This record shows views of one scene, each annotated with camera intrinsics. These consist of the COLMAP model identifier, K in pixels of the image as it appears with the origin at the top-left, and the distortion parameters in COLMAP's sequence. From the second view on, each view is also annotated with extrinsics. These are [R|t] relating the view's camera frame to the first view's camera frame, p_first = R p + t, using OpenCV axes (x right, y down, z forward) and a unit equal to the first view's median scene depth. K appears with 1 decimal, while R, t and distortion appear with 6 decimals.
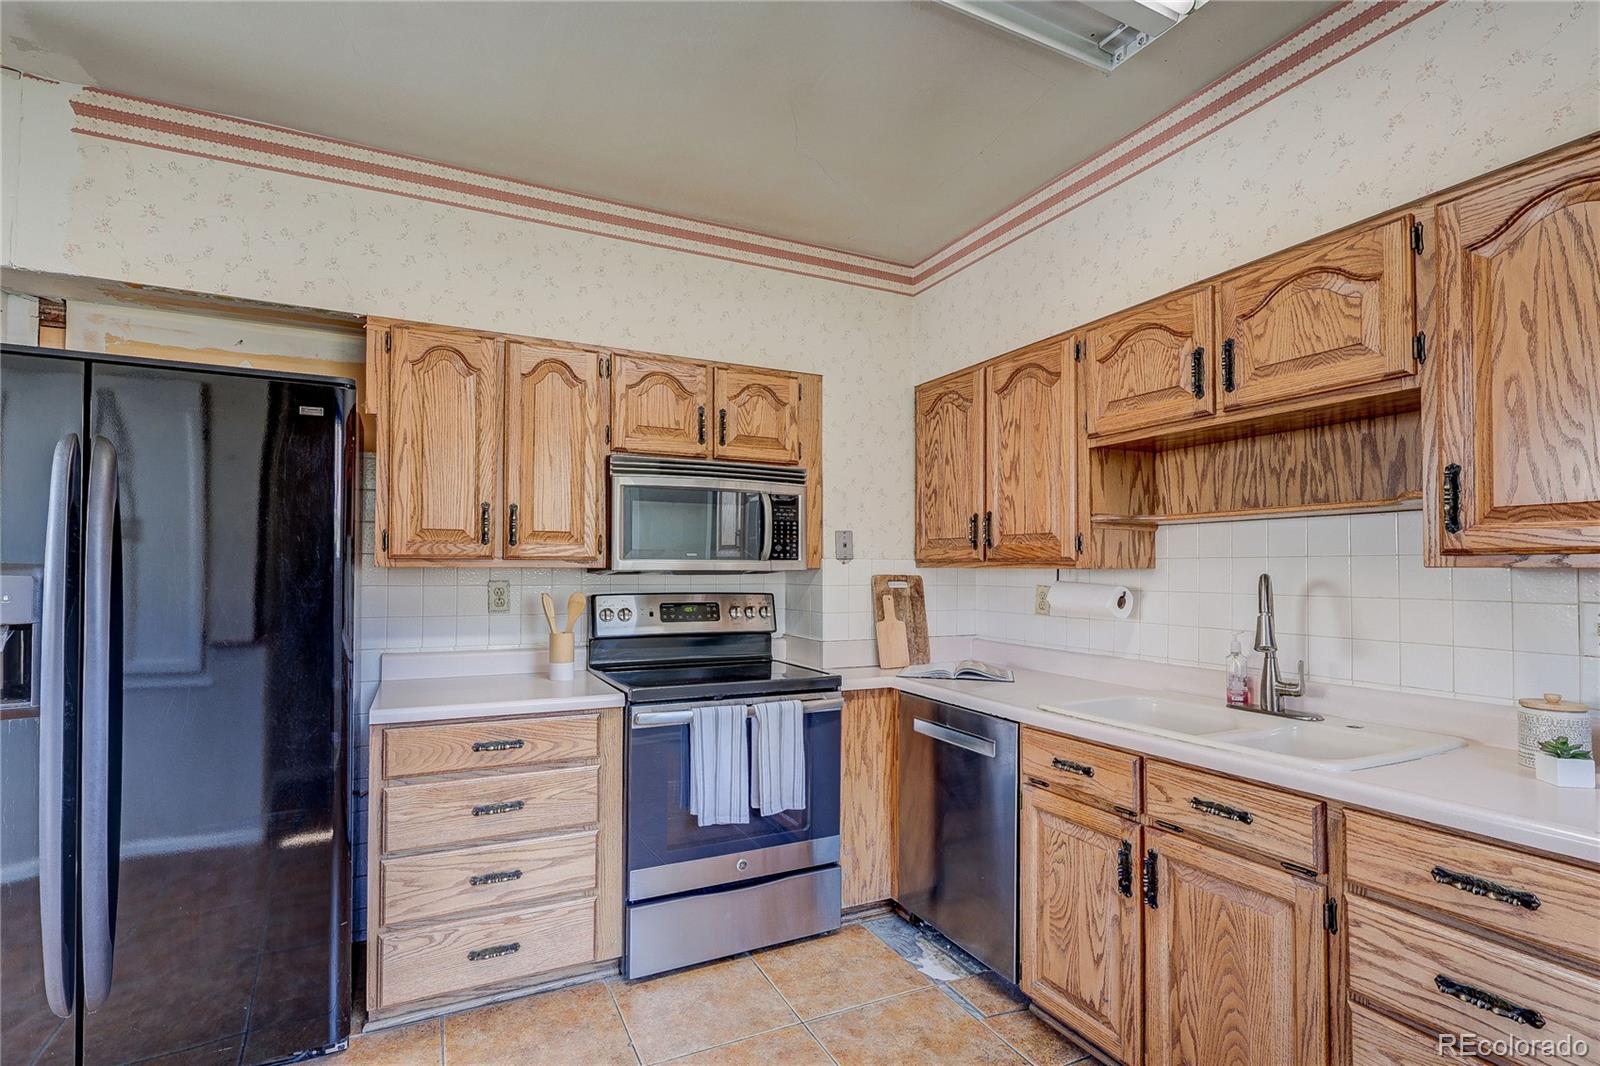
lens RADIAL K [[759.8, 0, 801.2], [0, 759.8, 543.4], [0, 0, 1]] dist [0.000281, -0.000309]
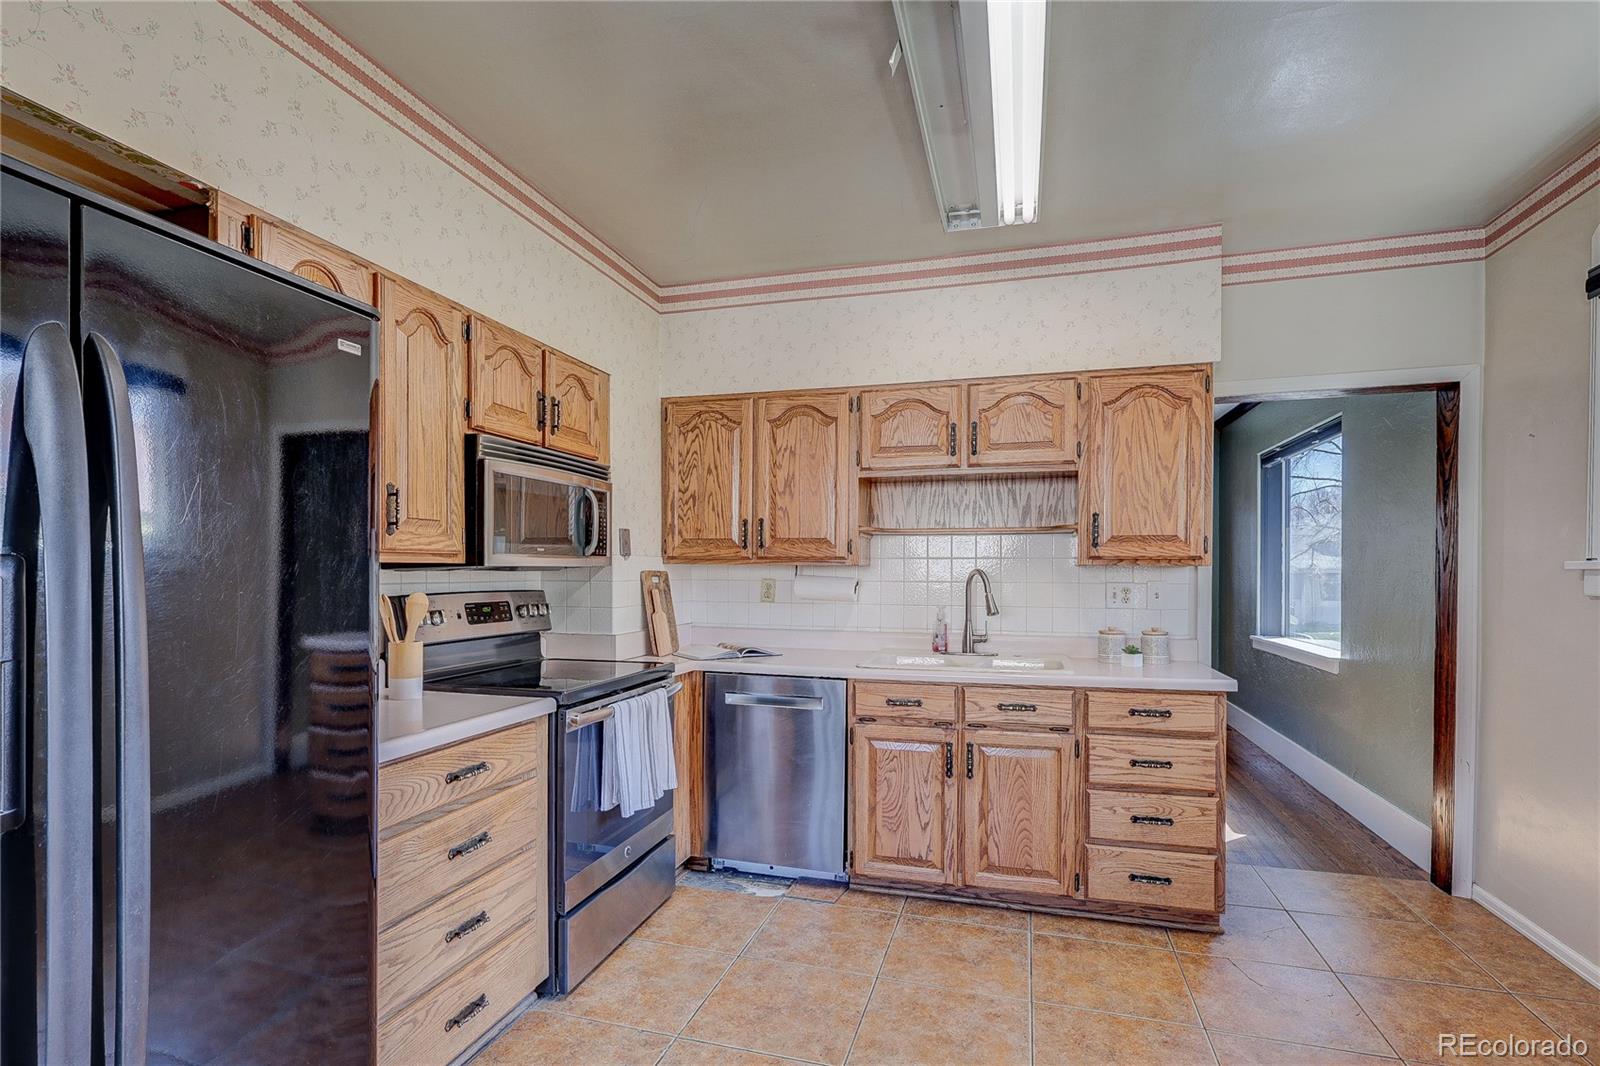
lens RADIAL K [[763.0, 0, 806.0], [0, 763.0, 561.7], [0, 0, 1]] dist [0.002035, -0.000044]
pose [[0.672978, 0.005414, 0.739643, -0.705141], [-0.026864, 0.999492, 0.017127, 0.005358], [-0.739175, -0.031396, 0.672781, 0.141550]]
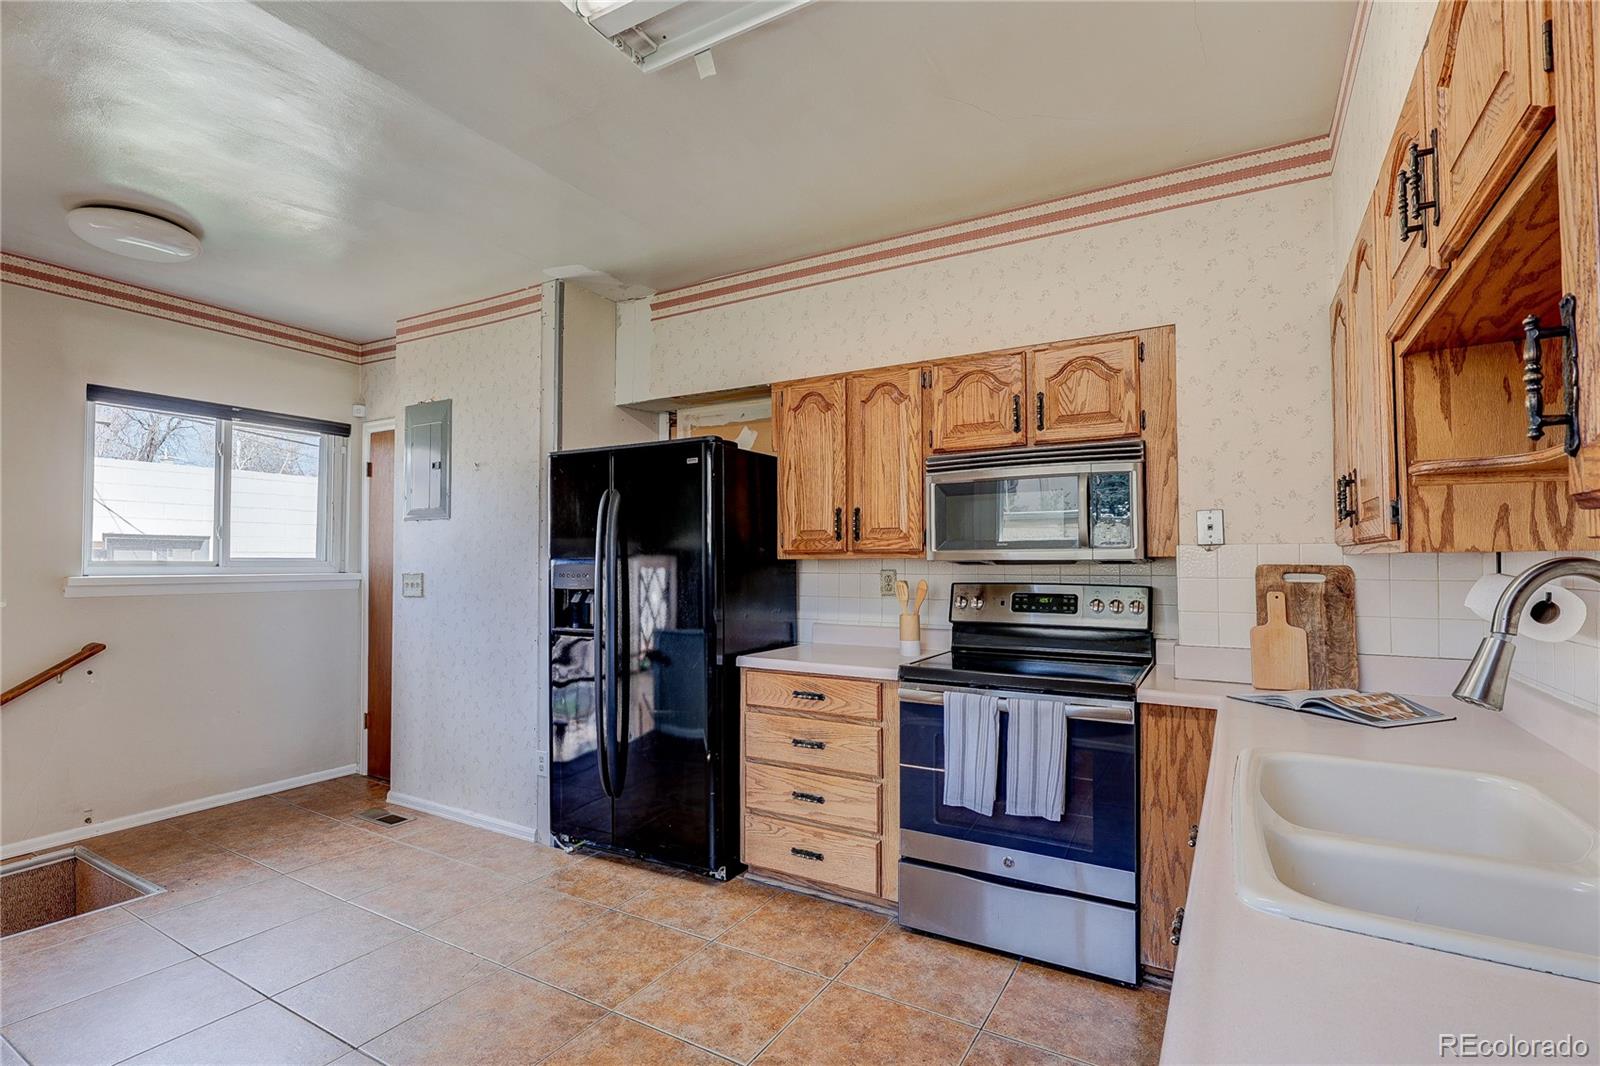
lens RADIAL K [[742.2, 0, 802.1], [0, 742.2, 534.7], [0, 0, 1]] dist [-0.002741, -0.000204]
pose [[0.551755, -0.037715, -0.833153, 0.600160], [0.029612, 0.999233, -0.025623, 0.021903], [0.833481, -0.010533, 0.552448, 0.268769]]
